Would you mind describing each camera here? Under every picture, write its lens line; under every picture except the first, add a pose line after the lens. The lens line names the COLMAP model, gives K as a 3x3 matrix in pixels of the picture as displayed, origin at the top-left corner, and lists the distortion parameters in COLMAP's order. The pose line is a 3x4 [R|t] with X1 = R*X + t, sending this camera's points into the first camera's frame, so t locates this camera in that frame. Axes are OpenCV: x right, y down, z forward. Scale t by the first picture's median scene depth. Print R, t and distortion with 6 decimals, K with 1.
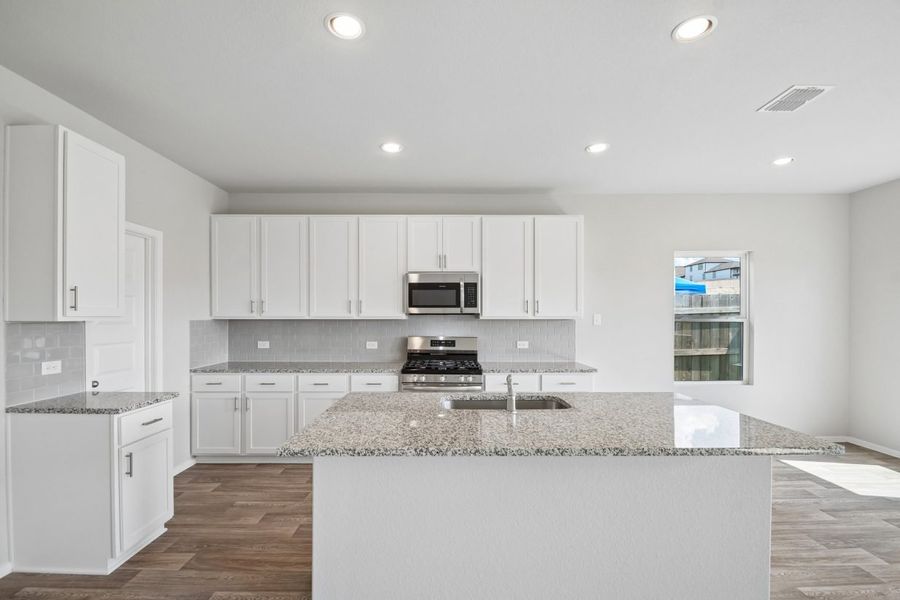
lens RADIAL K [[398.5, 0, 450.5], [0, 398.5, 320.5], [0, 0, 1]] dist [-0.003384, -0.000462]
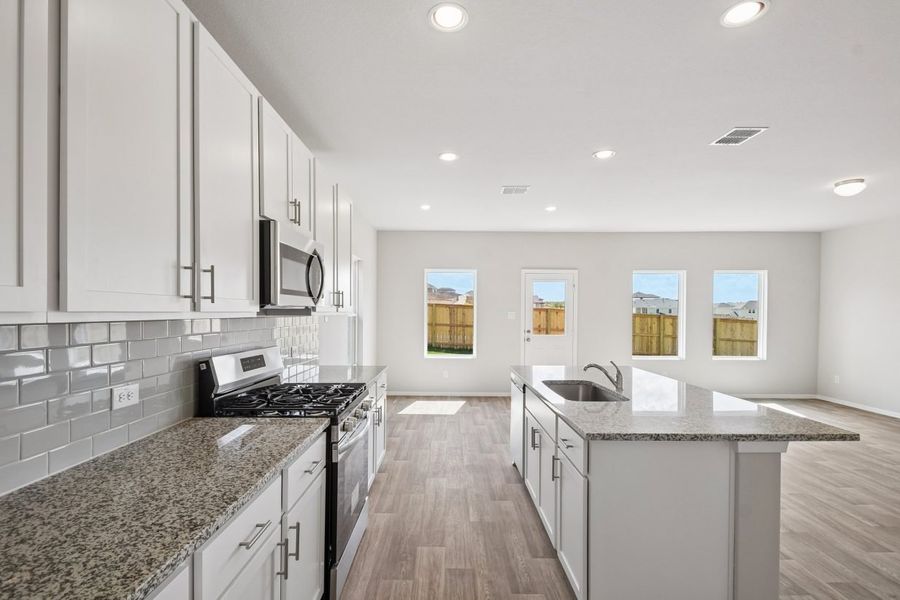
lens RADIAL K [[406.8, 0, 447.2], [0, 406.8, 313.3], [0, 0, 1]] dist [0.016772, -0.000210]
pose [[0.010213, -0.001846, 0.999946, -0.598701], [0.002847, 0.999994, 0.001817, -0.009327], [-0.999944, 0.002829, 0.010218, 0.787666]]
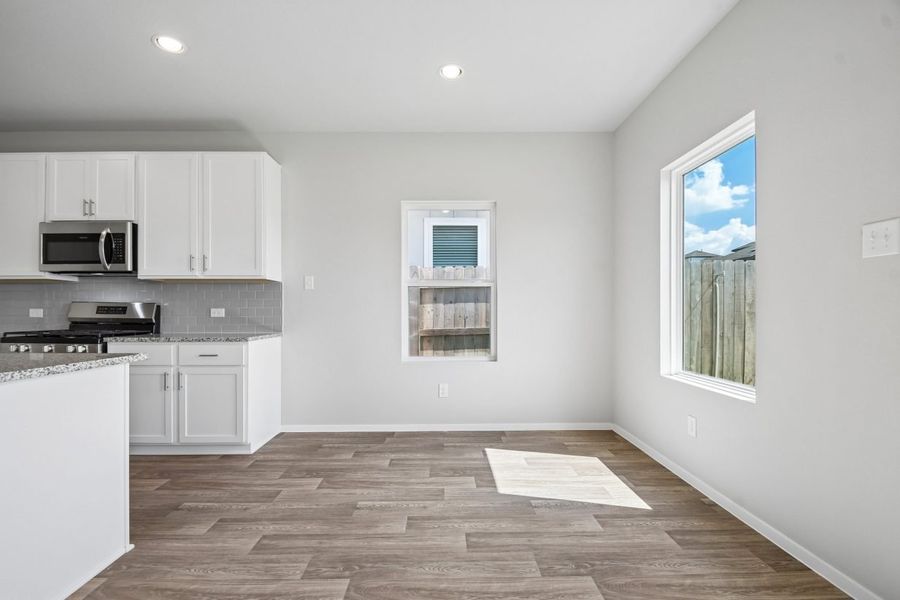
lens RADIAL K [[394.9, 0, 450.4], [0, 394.9, 311.5], [0, 0, 1]] dist [0.016149, -0.020240]
pose [[0.999951, -0.000417, 0.009921, 0.717933], [0.000500, 0.999965, -0.008353, 0.071524], [-0.009917, 0.008357, 0.999916, 0.185056]]
